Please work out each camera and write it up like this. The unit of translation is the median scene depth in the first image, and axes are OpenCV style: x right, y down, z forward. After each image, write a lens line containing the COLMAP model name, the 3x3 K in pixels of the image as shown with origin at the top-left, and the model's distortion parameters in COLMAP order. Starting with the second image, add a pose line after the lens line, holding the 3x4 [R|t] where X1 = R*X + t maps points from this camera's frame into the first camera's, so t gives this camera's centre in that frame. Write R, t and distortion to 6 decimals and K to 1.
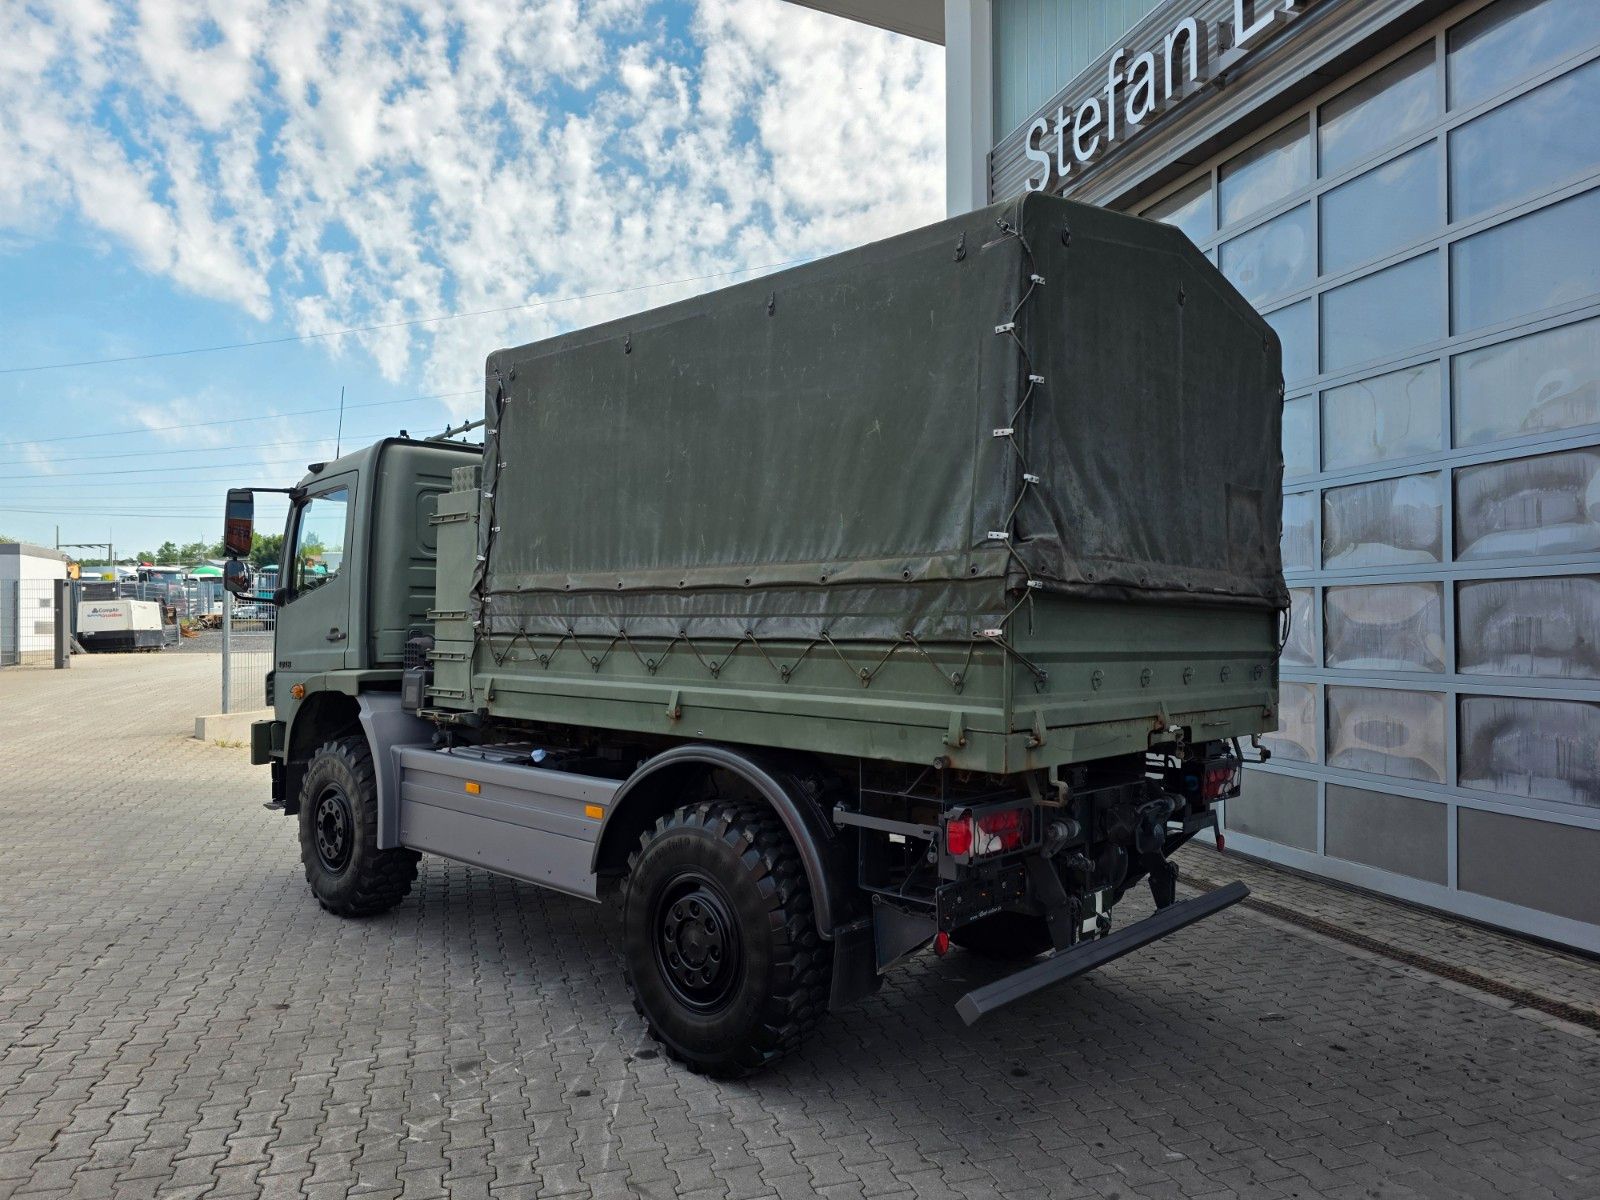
lens RADIAL K [[1070.9, 0, 830.0], [0, 1070.9, 611.1], [0, 0, 1]] dist [0.053921, -0.045638]
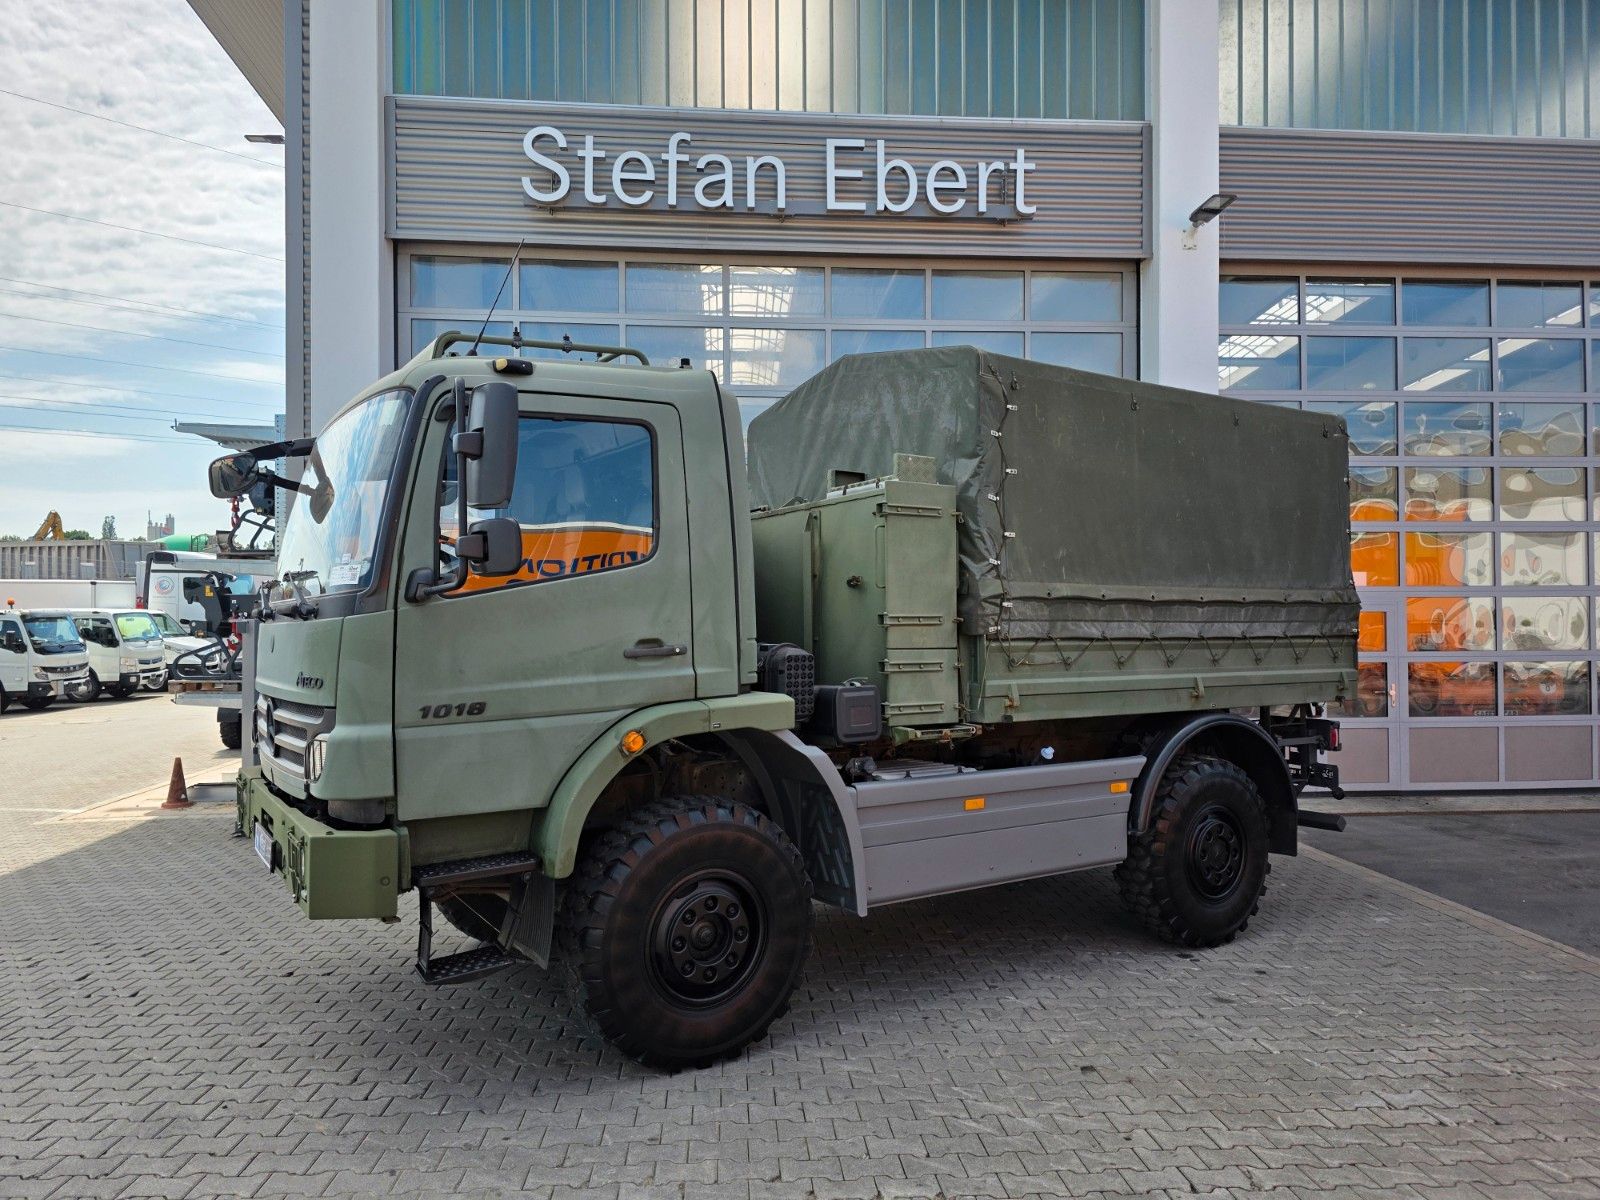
lens RADIAL K [[1070.9, 0, 814.2], [0, 1070.9, 593.0], [0, 0, 1]] dist [0.053921, -0.045638]
pose [[0.256727, 0.023252, 0.966204, -1.418703], [-0.009013, 0.999725, -0.021664, 0.001490], [-0.966442, -0.003147, 0.256865, 0.994576]]
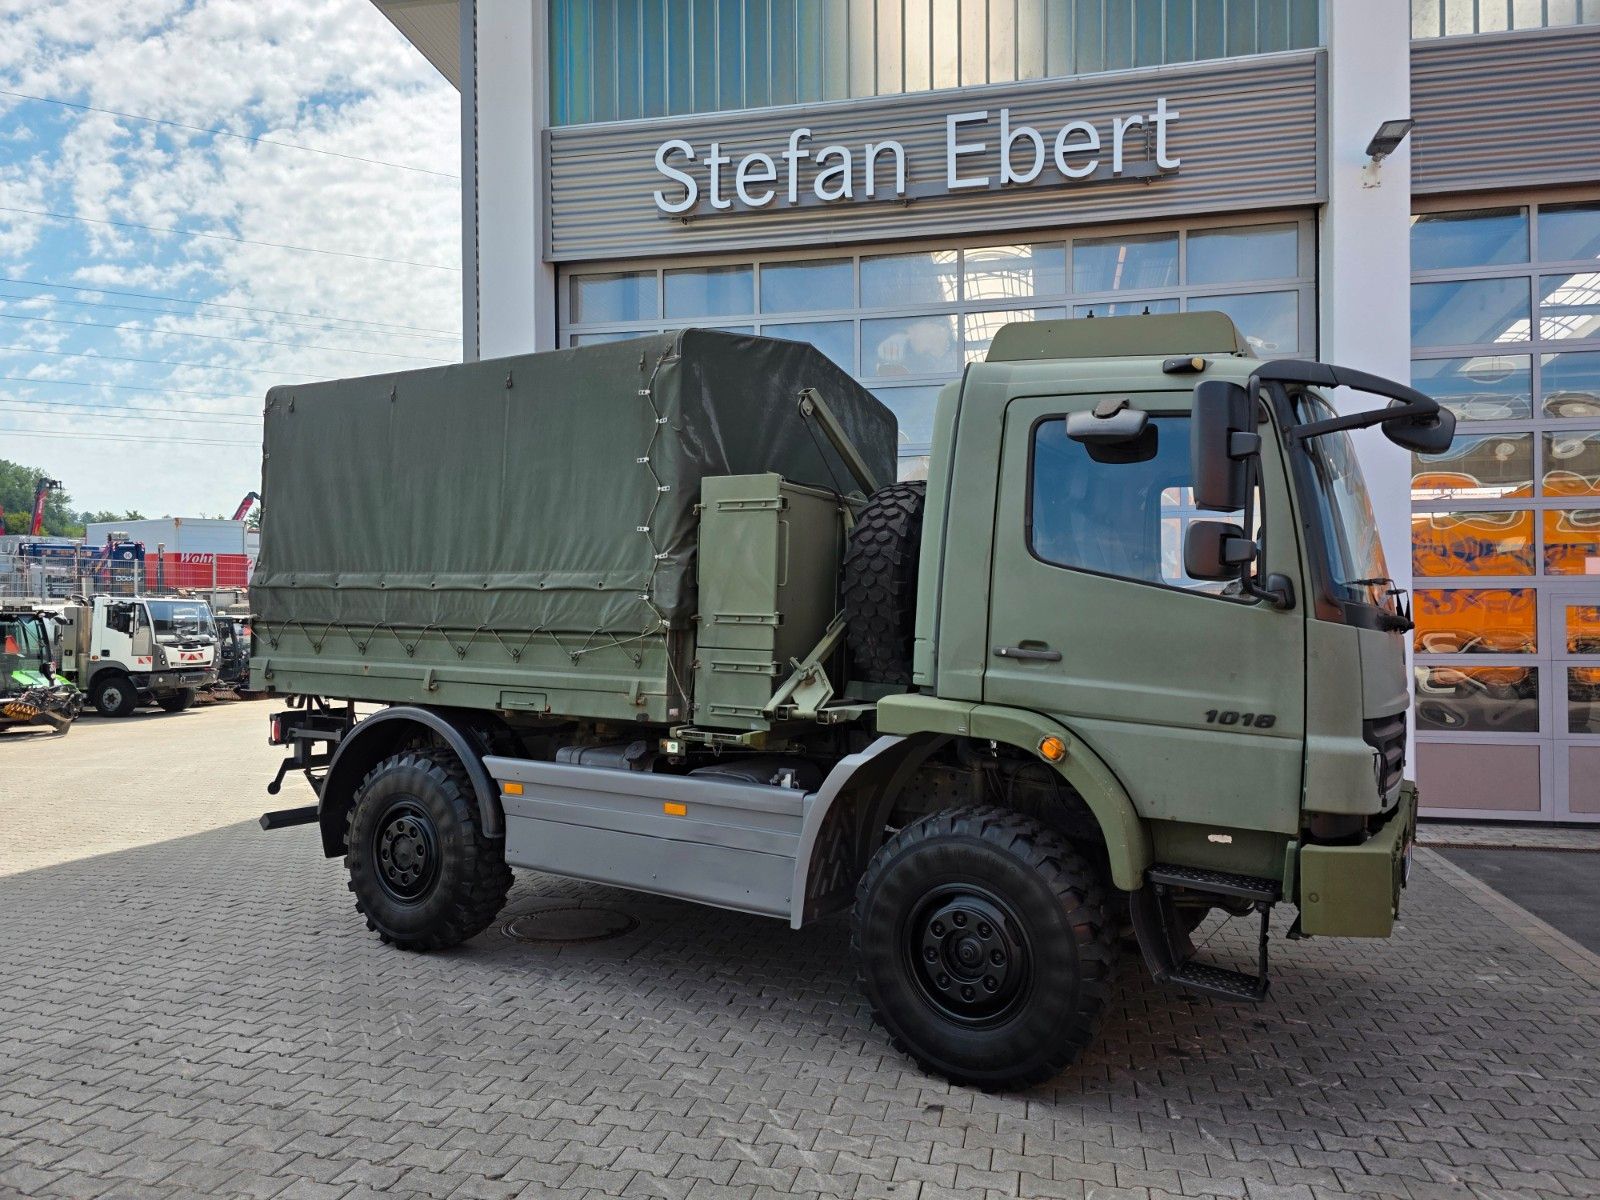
lens RADIAL K [[1070.9, 0, 832.0], [0, 1070.9, 592.9], [0, 0, 1]] dist [0.053921, -0.045638]
pose [[0.518278, 0.016097, 0.855061, -1.235486], [-0.008082, 0.999870, -0.013924, -0.003385], [-0.855174, 0.000306, 0.518341, 0.654939]]
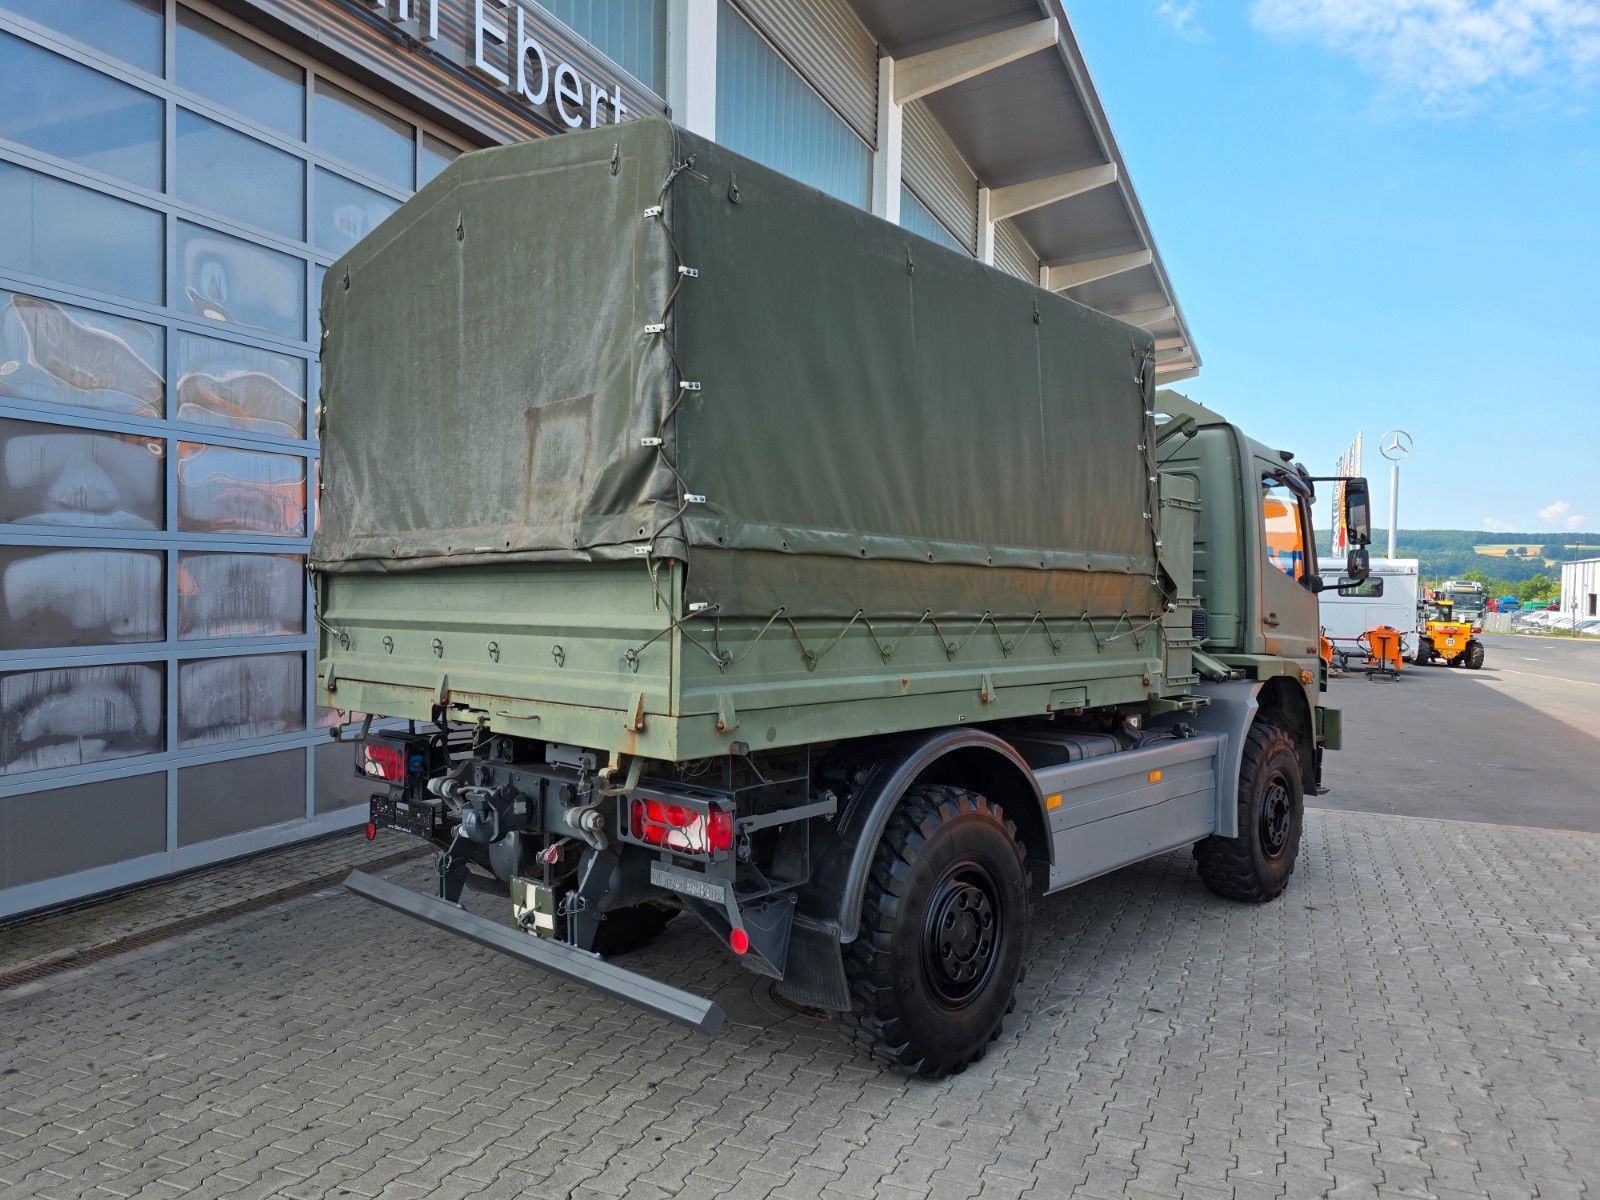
lens RADIAL K [[1072.0, 0, 797.2], [0, 1072.0, 598.8], [0, 0, 1]] dist [0.054468, -0.046349]
pose [[-0.719252, -0.024128, 0.694330, -0.949219], [-0.021052, 0.999695, 0.012931, -0.001751], [-0.694430, -0.005317, -0.719541, 2.341691]]
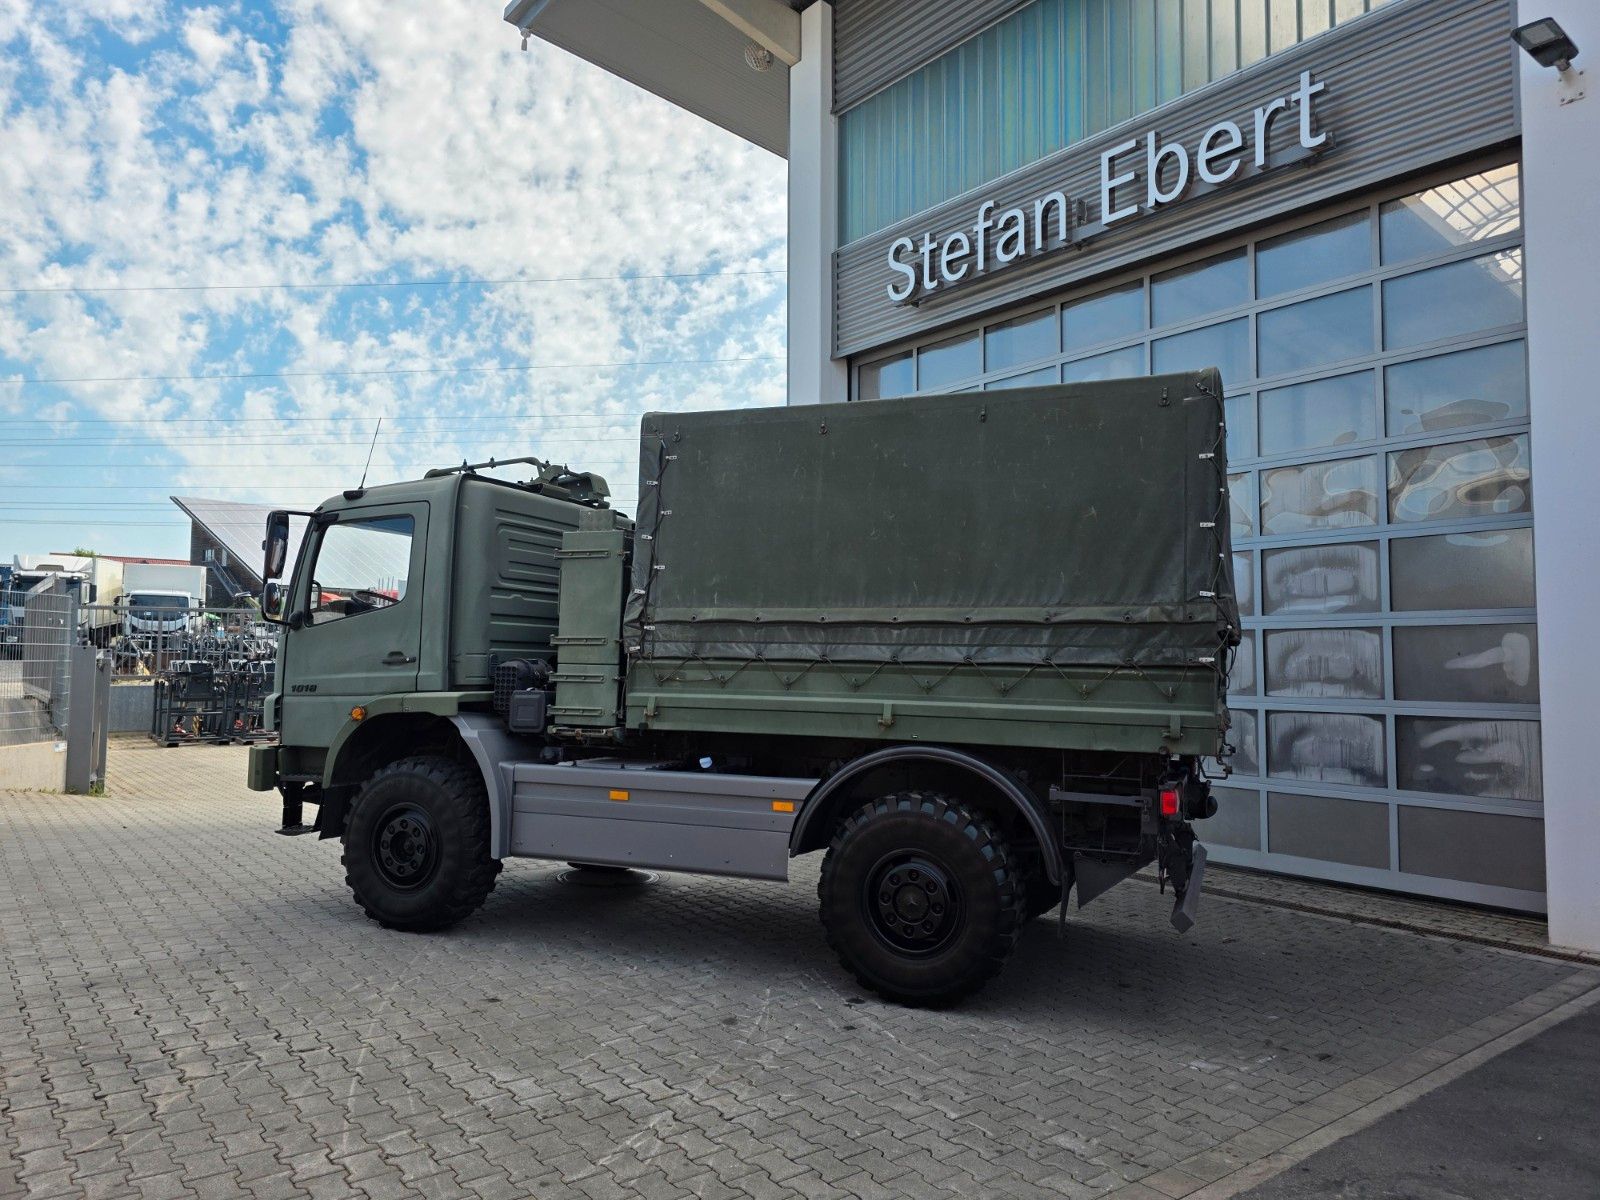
lens RADIAL K [[1070.9, 0, 820.5], [0, 1070.9, 587.1], [0, 0, 1]] dist [0.053921, -0.045638]
pose [[0.937648, 0.035092, 0.345810, -0.587749], [-0.016109, 0.998209, -0.057620, 0.009542], [-0.347212, 0.048456, 0.936534, -0.145834]]
